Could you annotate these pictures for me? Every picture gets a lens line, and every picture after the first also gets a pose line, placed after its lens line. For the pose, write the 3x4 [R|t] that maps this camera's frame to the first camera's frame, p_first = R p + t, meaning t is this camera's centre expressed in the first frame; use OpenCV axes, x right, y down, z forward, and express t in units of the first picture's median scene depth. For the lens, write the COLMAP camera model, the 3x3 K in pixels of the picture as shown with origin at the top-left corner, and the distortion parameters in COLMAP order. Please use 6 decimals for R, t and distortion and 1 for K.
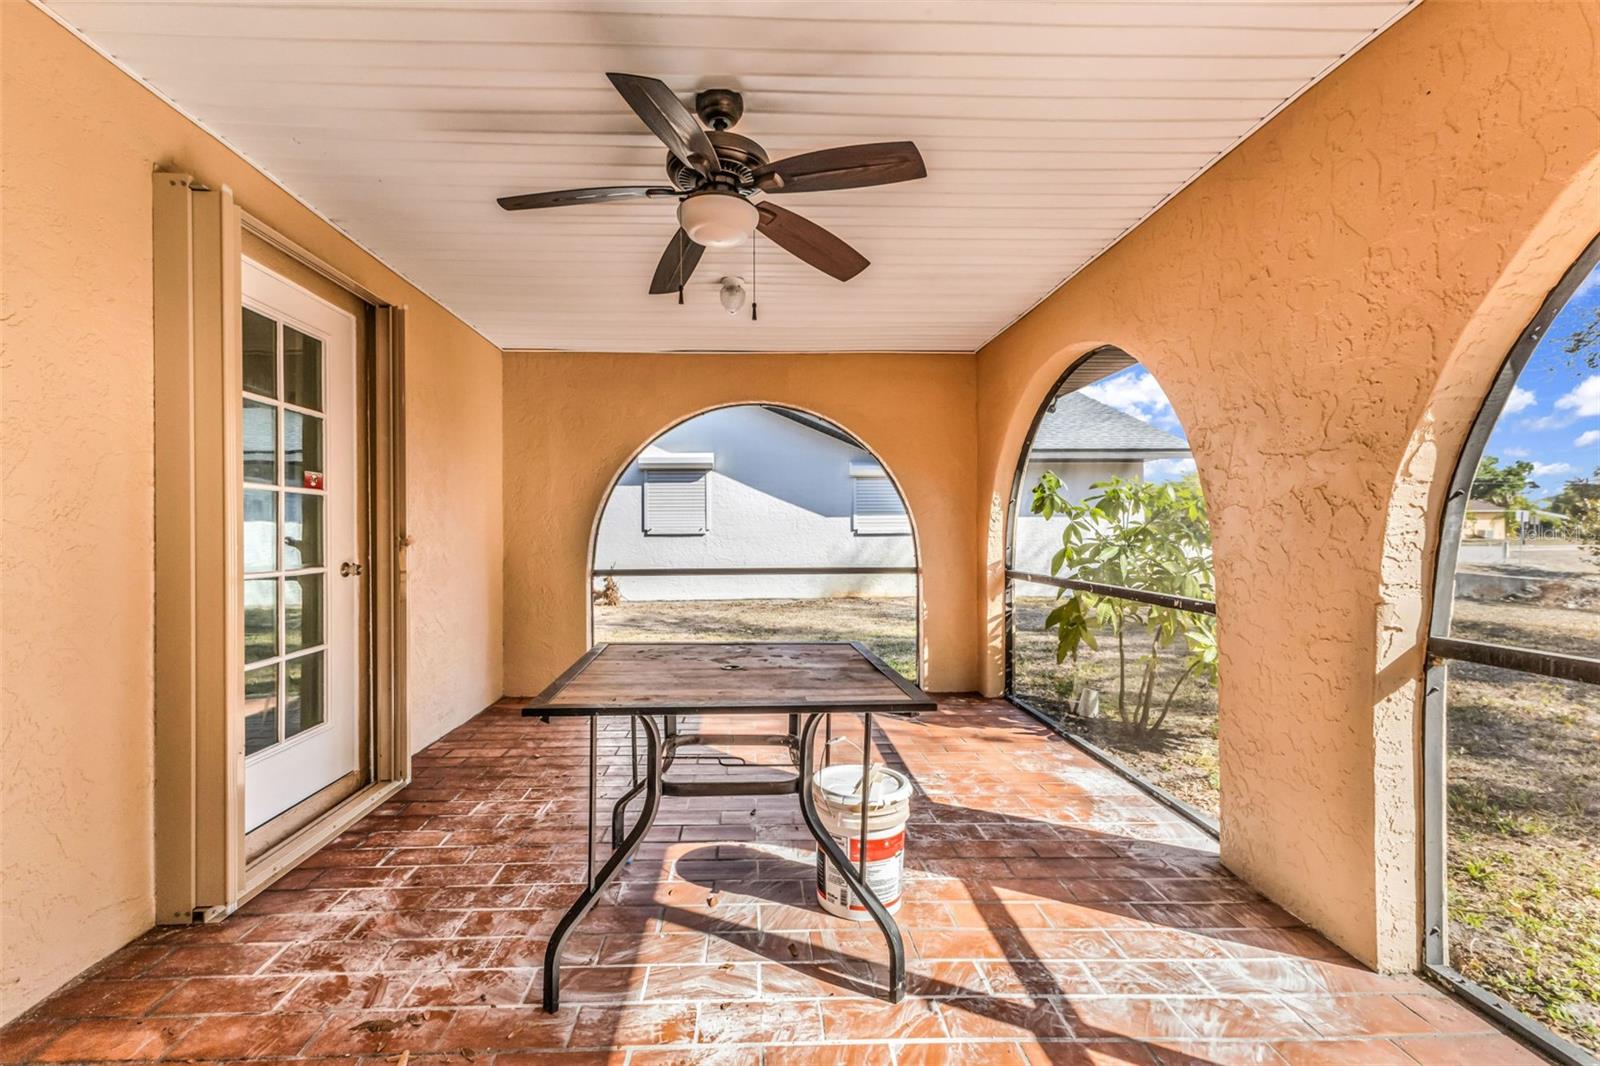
lens RADIAL K [[702.9, 0, 796.0], [0, 702.9, 527.7], [0, 0, 1]] dist [0.009117, -0.000359]
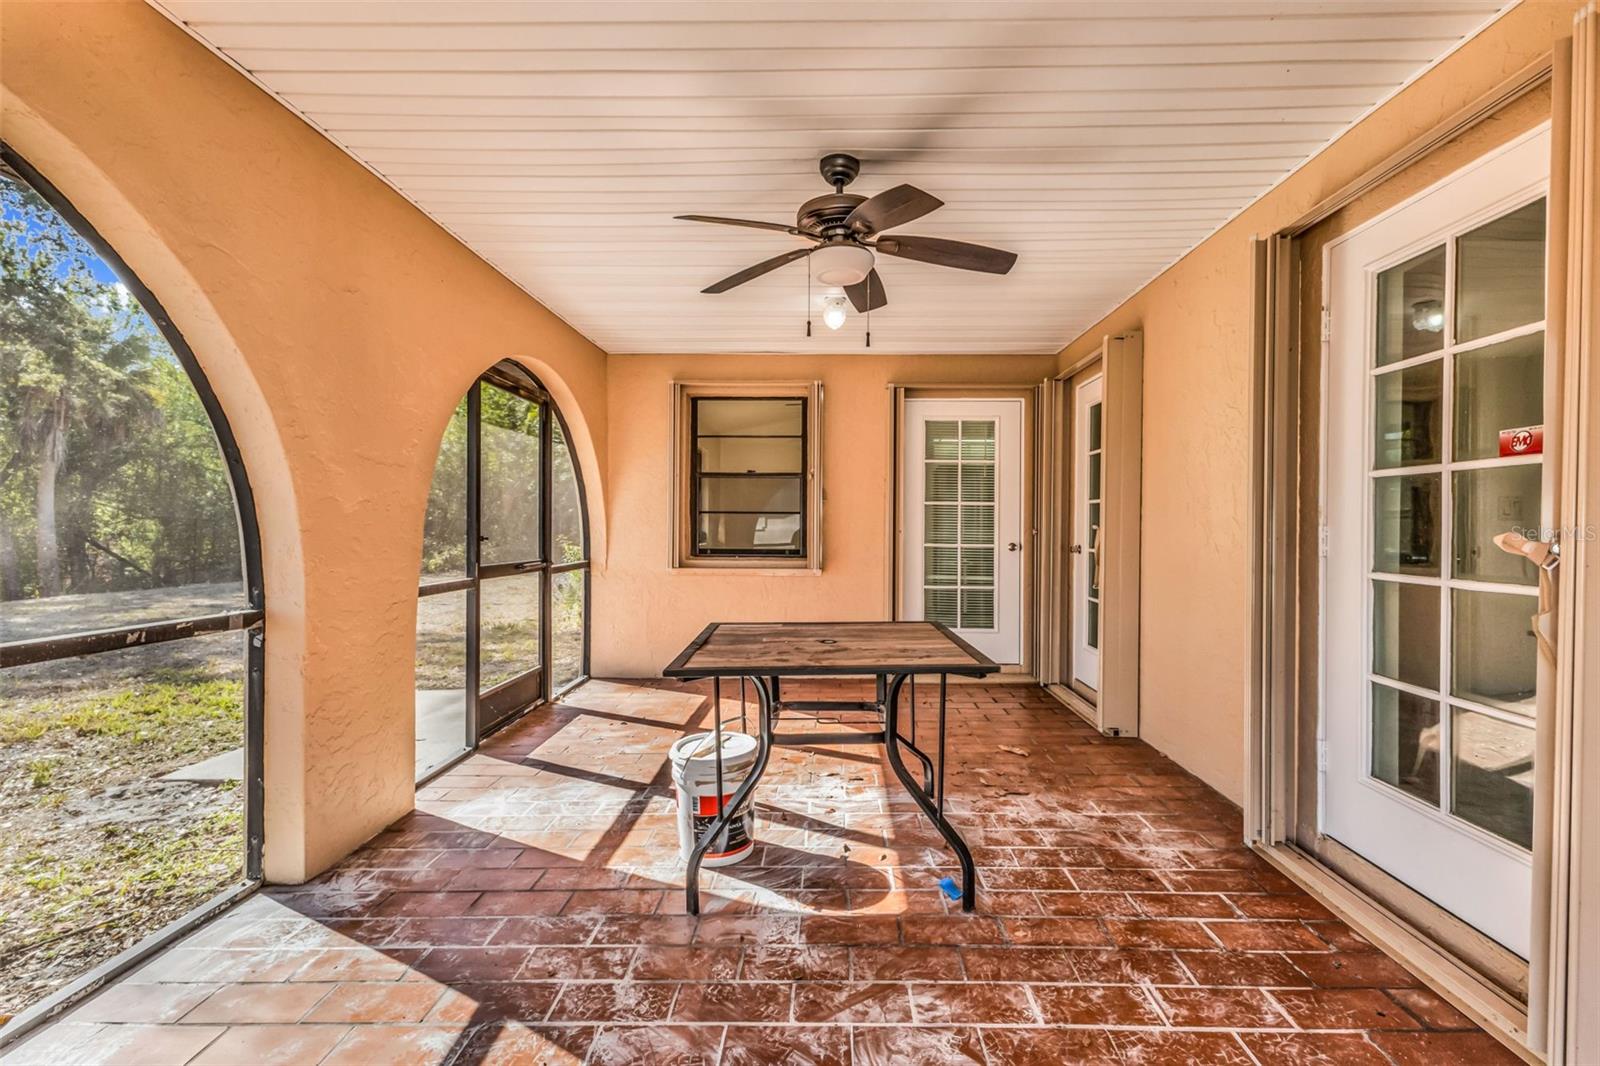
lens RADIAL K [[709.7, 0, 824.2], [0, 709.7, 530.3], [0, 0, 1]] dist [0.004904, 0.000397]
pose [[-0.997043, -0.000842, 0.076838, -0.173138], [-0.000721, 0.999998, 0.001598, 0.011866], [-0.076839, 0.001538, -0.997042, 2.164029]]
